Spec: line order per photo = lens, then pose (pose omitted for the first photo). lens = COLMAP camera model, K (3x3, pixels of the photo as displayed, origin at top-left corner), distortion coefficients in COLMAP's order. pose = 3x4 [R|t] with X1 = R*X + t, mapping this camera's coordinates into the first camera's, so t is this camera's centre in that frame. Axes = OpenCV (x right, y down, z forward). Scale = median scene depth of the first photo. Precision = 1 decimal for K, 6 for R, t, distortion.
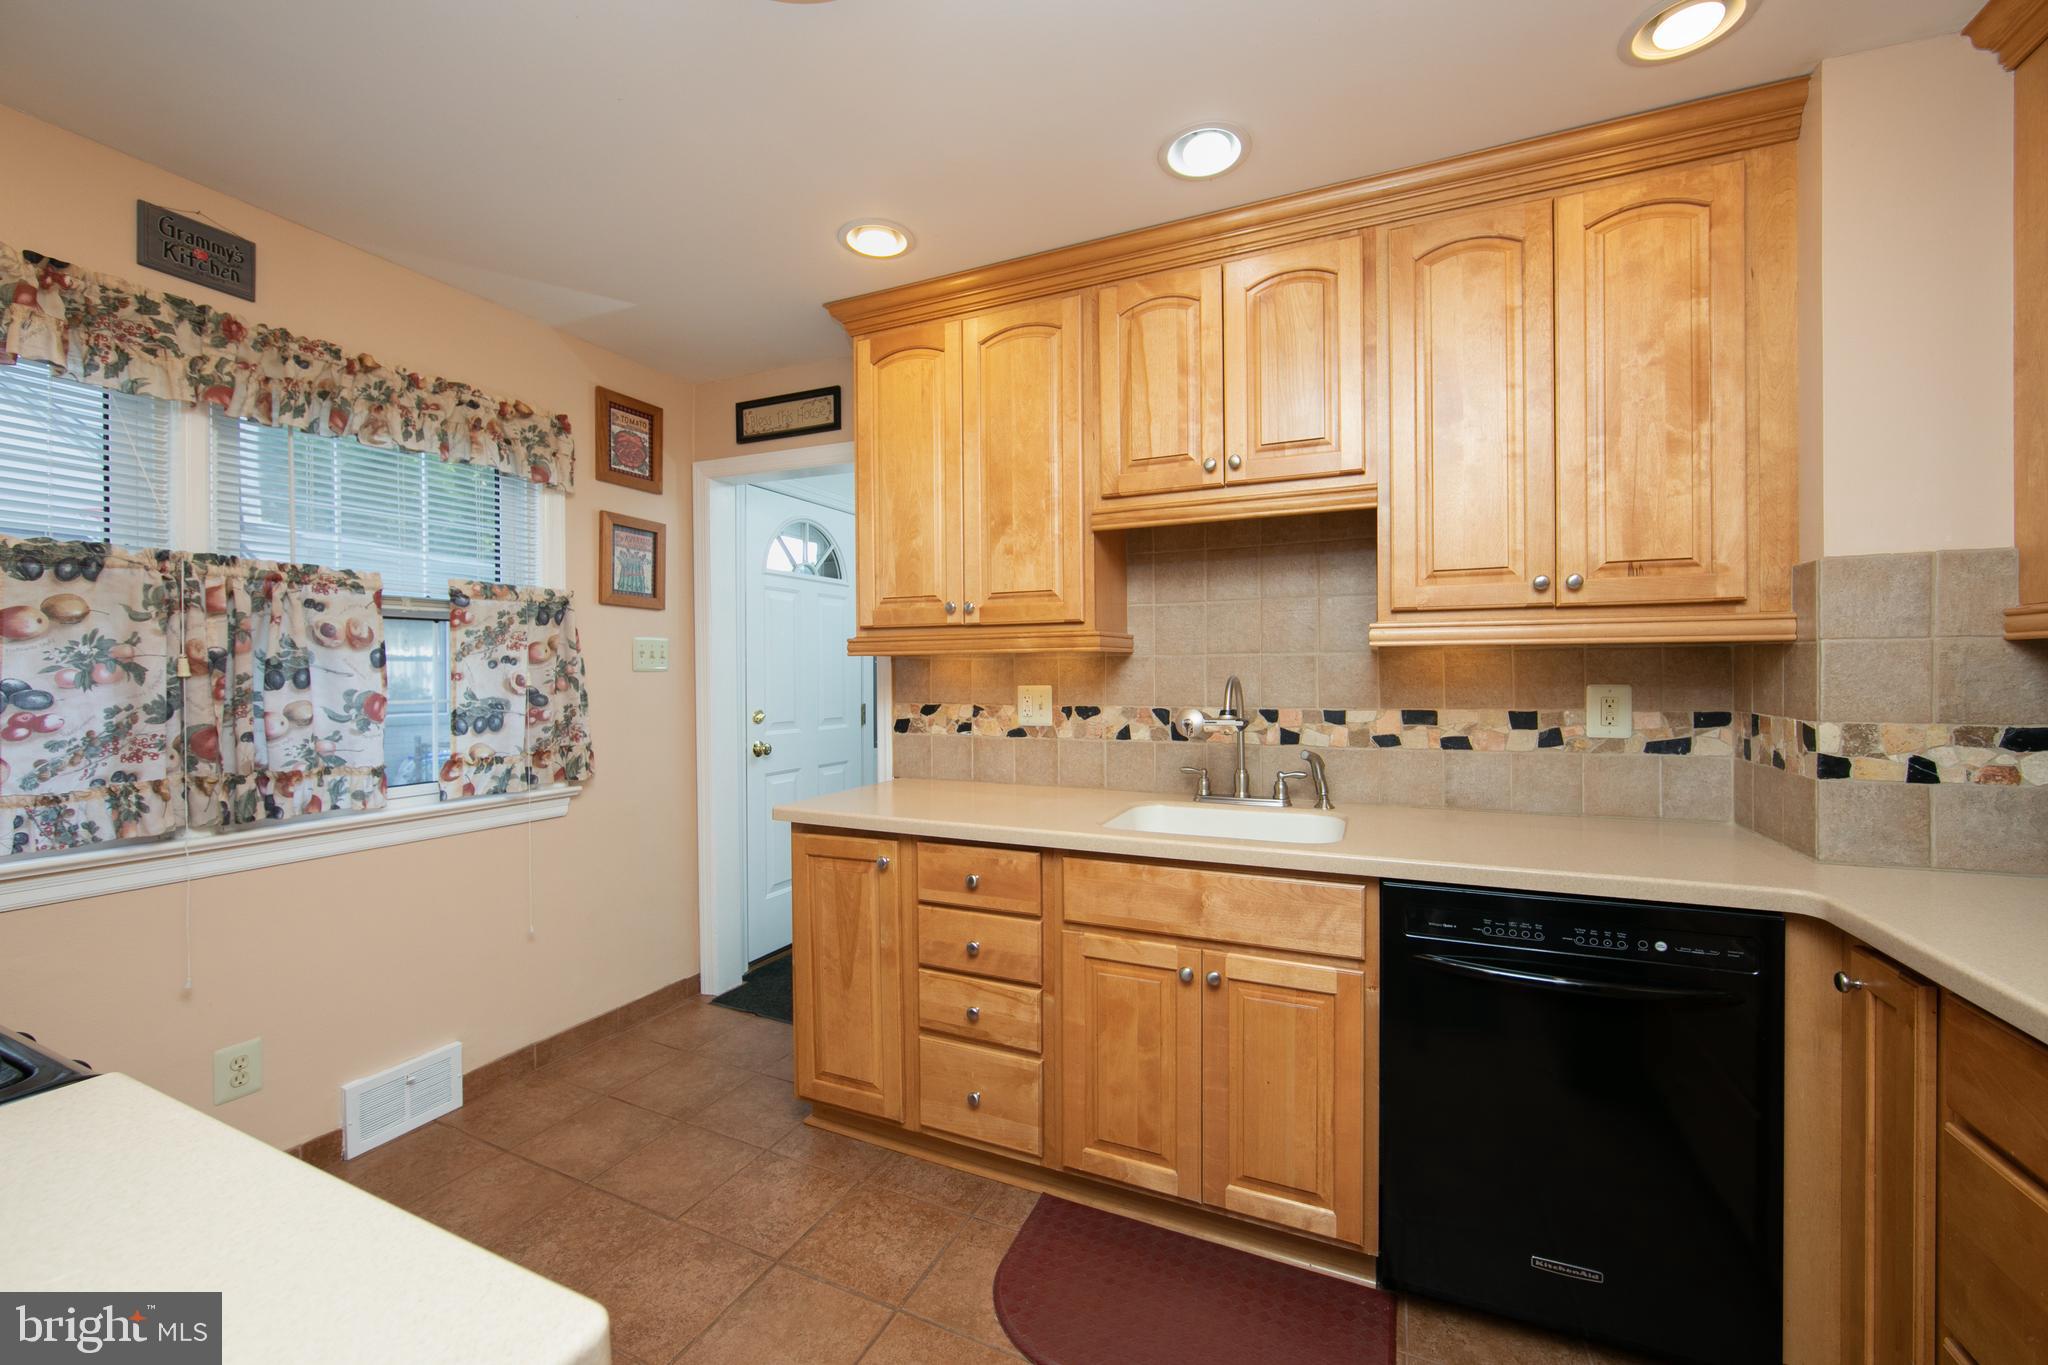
lens RADIAL K [[801.4, 0, 1017.4], [0, 801.4, 677.8], [0, 0, 1]] dist [-0.010971, 0.000151]
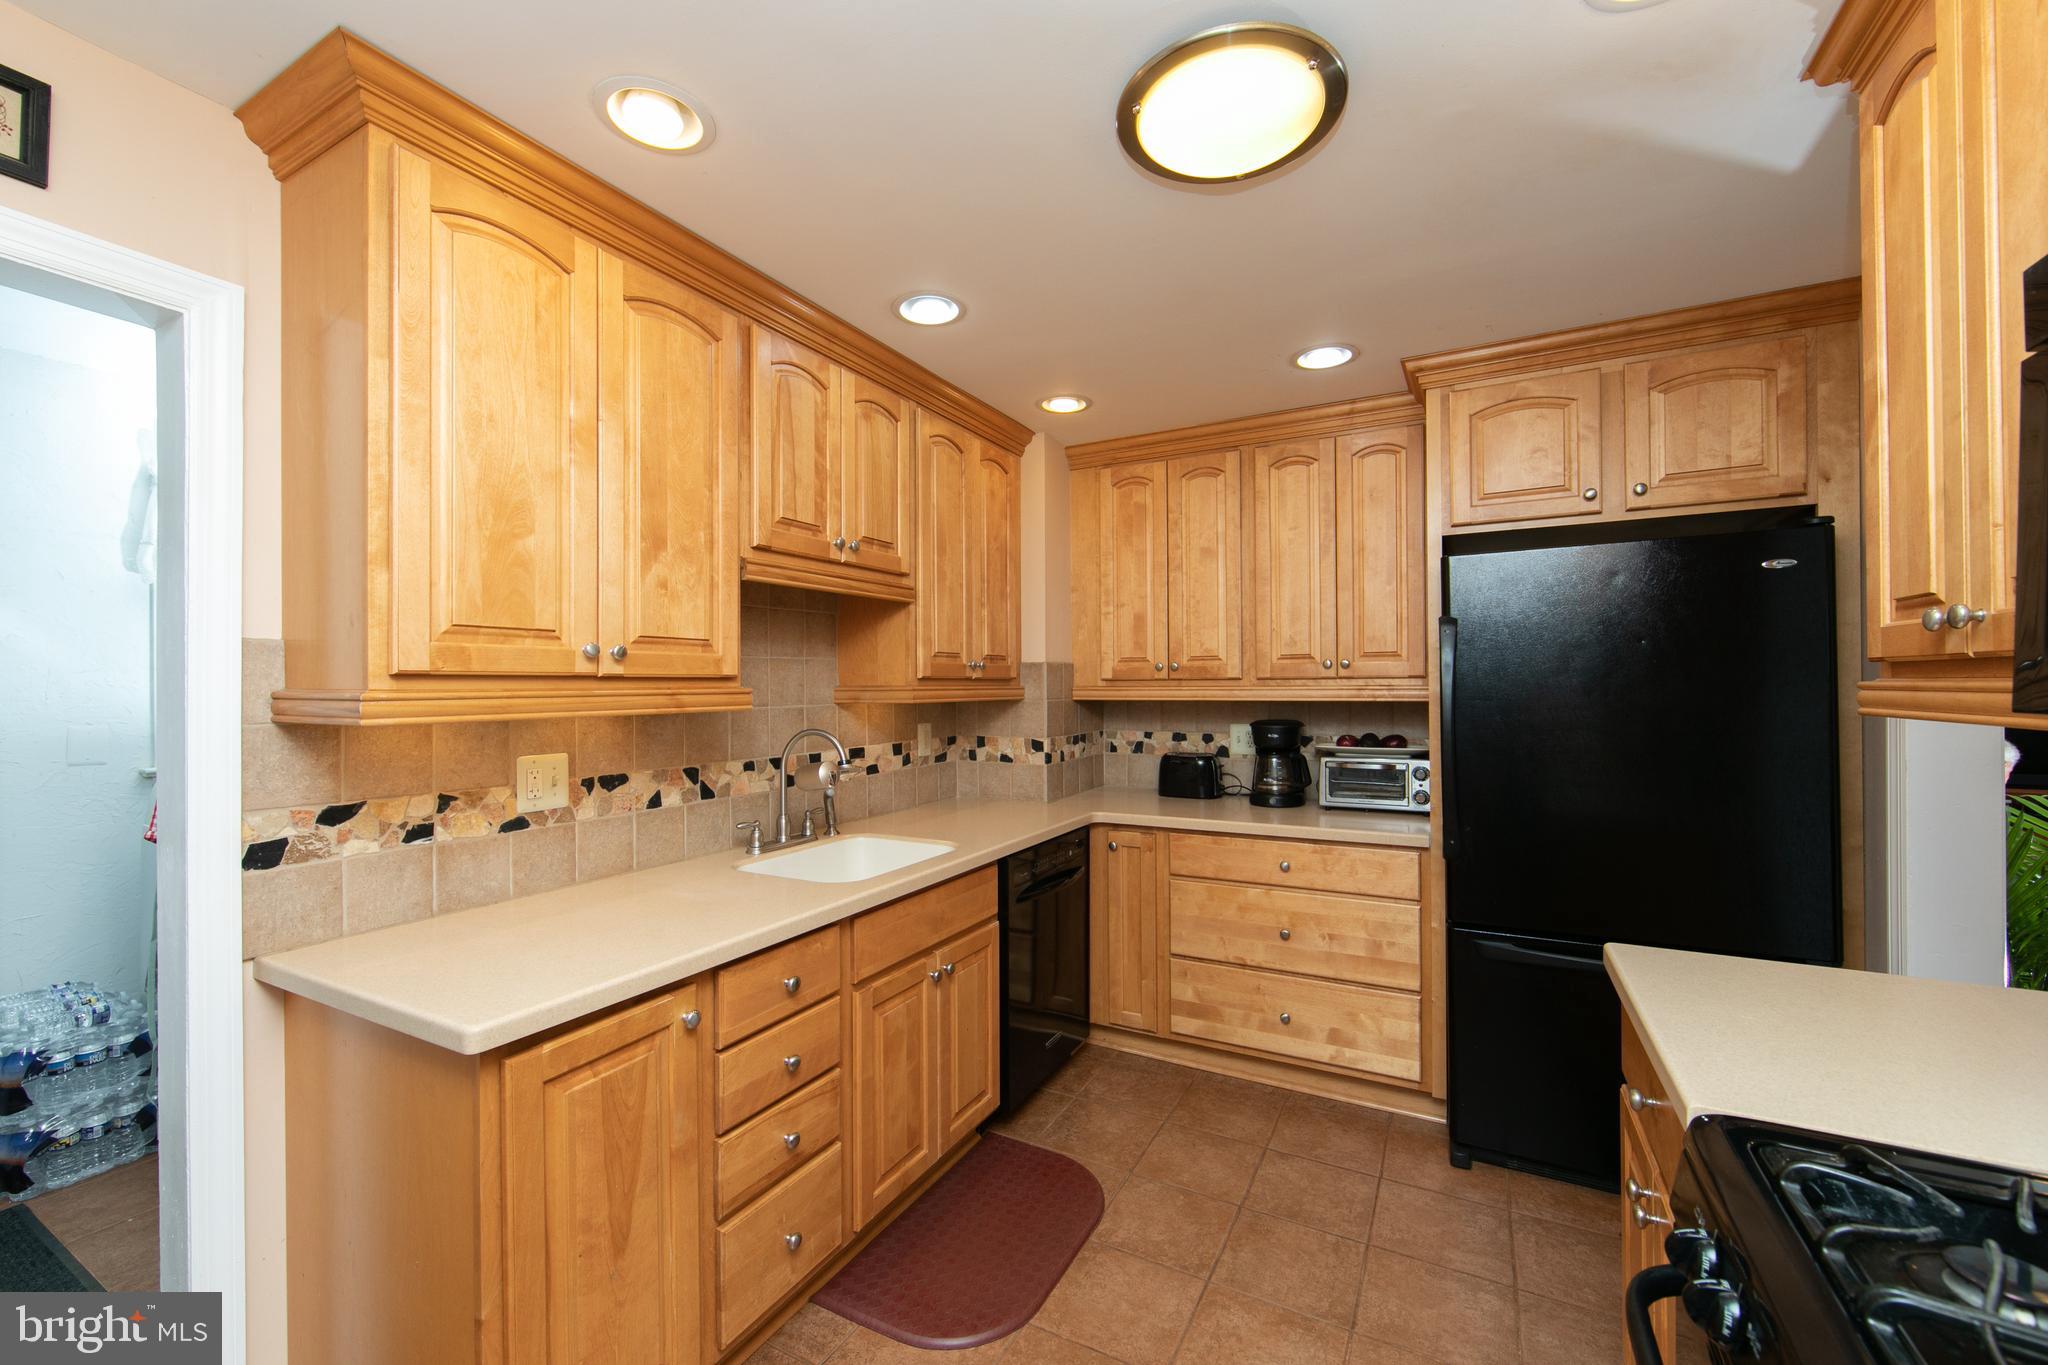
lens RADIAL K [[835.4, 0, 969.5], [0, 835.4, 683.1], [0, 0, 1]] dist [0.000362, 0.000065]
pose [[0.094350, 0.004045, 0.995531, -0.752207], [0.012543, 0.999908, -0.005251, -0.050212], [-0.995460, 0.012982, 0.094290, 0.584467]]
